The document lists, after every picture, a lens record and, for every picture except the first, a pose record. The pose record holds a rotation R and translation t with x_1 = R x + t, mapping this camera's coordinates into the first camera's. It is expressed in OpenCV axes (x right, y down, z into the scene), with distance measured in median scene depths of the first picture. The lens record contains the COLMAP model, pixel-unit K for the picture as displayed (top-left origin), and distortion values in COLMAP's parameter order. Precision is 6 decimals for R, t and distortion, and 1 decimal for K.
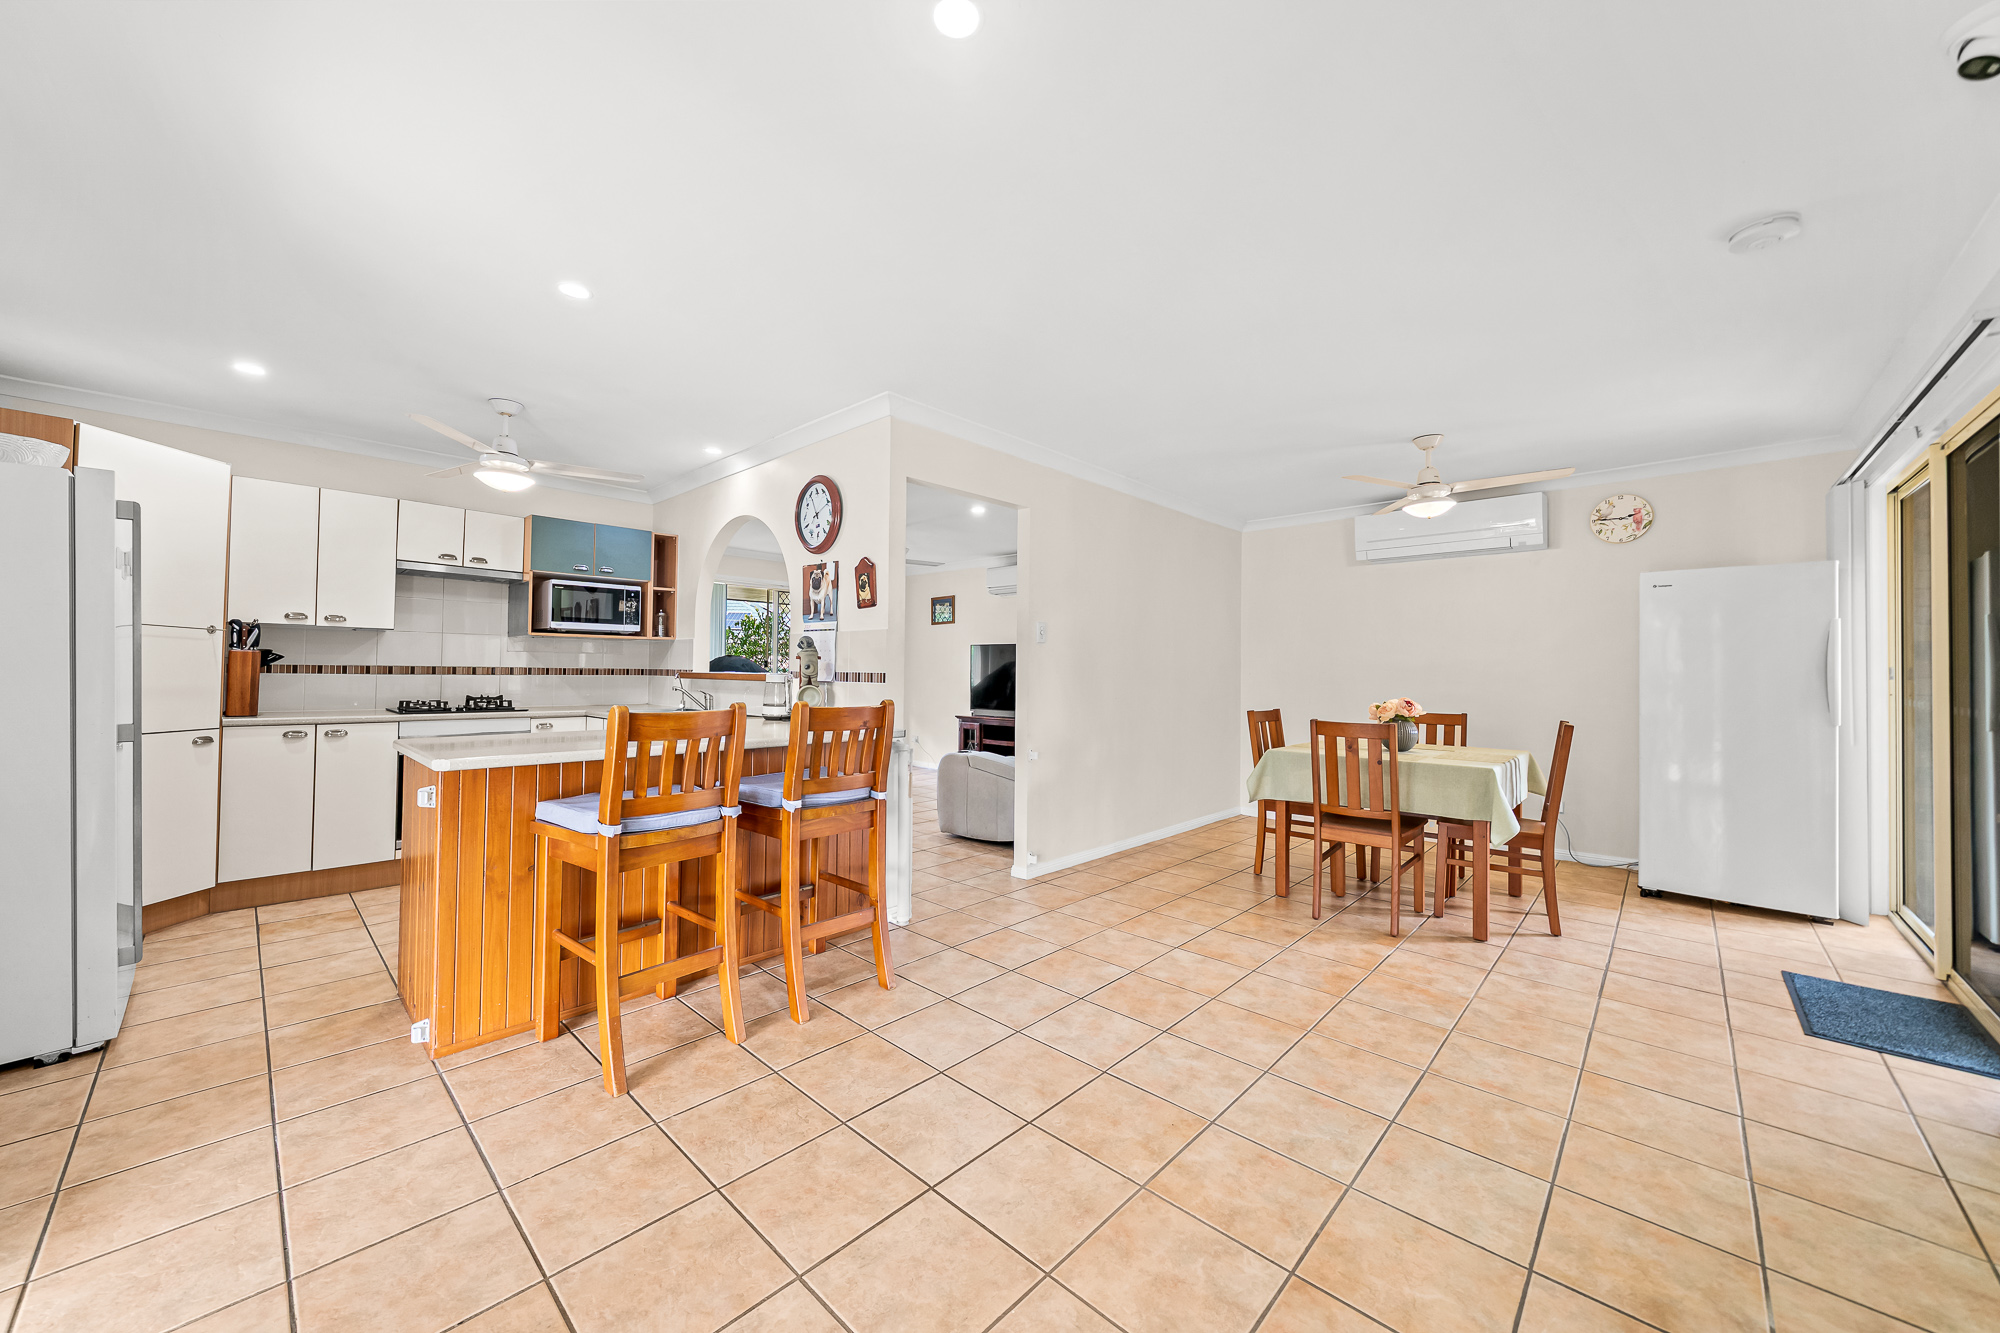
lens RADIAL K [[737.8, 0, 1009.0], [0, 737.8, 663.1], [0, 0, 1]] dist [-0.013917, 0.000820]
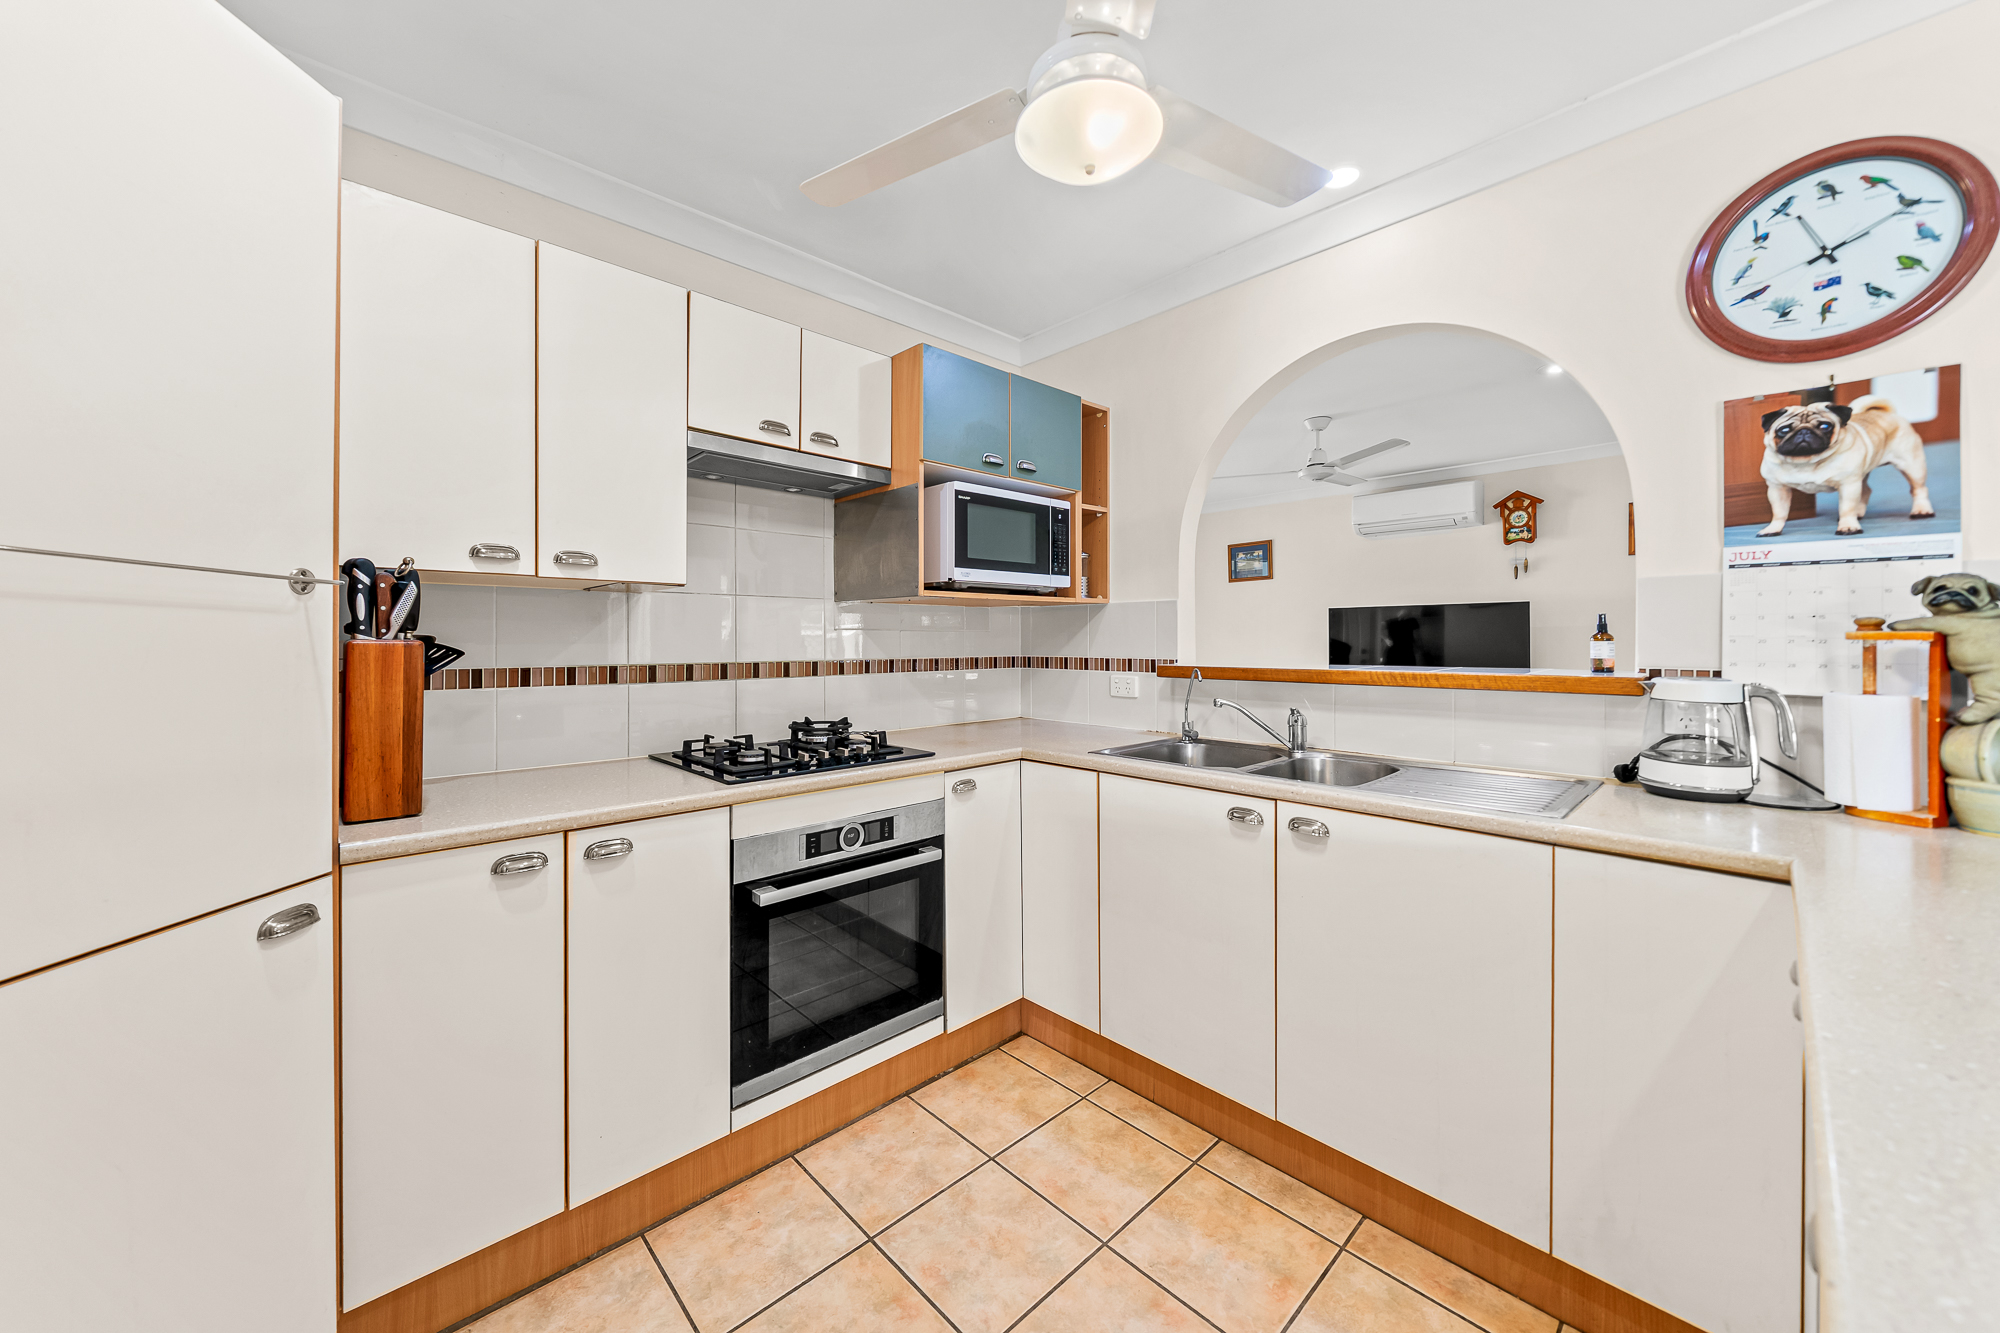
lens RADIAL K [[737.8, 0, 995.1], [0, 737.8, 645.0], [0, 0, 1]] dist [-0.013917, 0.000820]
pose [[0.997284, -0.015161, -0.072074, -0.624805], [0.016480, 0.999707, 0.017737, -0.014975], [0.071784, -0.018876, 0.997242, 0.568824]]
